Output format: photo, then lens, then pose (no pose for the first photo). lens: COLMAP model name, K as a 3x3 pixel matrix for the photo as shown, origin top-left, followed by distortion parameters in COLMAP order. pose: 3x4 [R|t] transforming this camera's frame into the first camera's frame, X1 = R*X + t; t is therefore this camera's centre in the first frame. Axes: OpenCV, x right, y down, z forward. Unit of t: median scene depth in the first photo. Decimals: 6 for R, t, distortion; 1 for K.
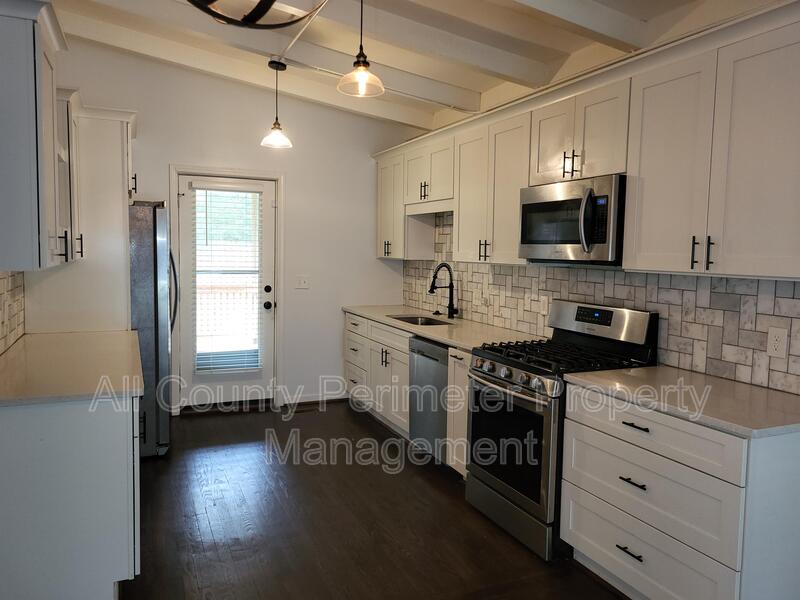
lens RADIAL K [[606.1, 0, 403.8], [0, 606.1, 298.9], [0, 0, 1]] dist [0.017722, 0.000021]
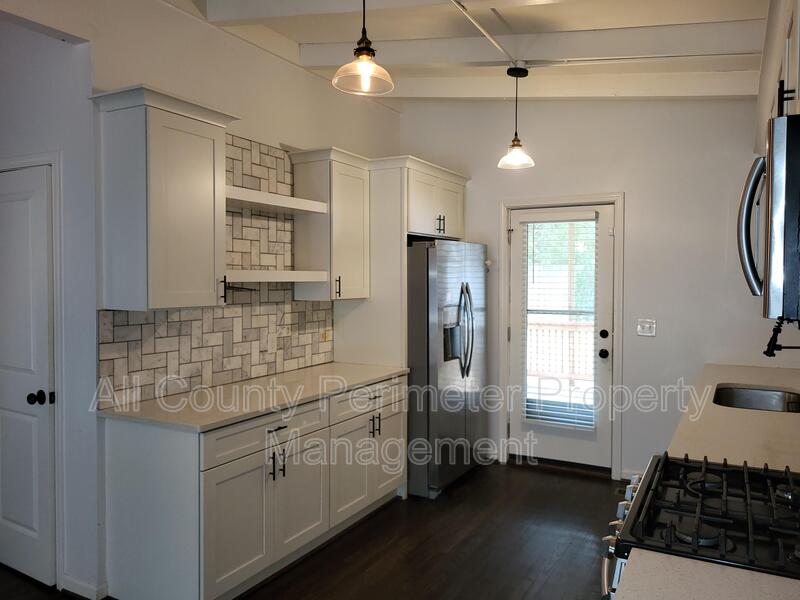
lens RADIAL K [[606.1, 0, 403.7], [0, 606.1, 298.6], [0, 0, 1]] dist [0.017722, 0.000021]
pose [[0.619892, 0.008729, -0.784639, 0.268972], [-0.053117, 0.998111, -0.030861, -0.025630], [0.782888, 0.060808, 0.619185, 0.275908]]
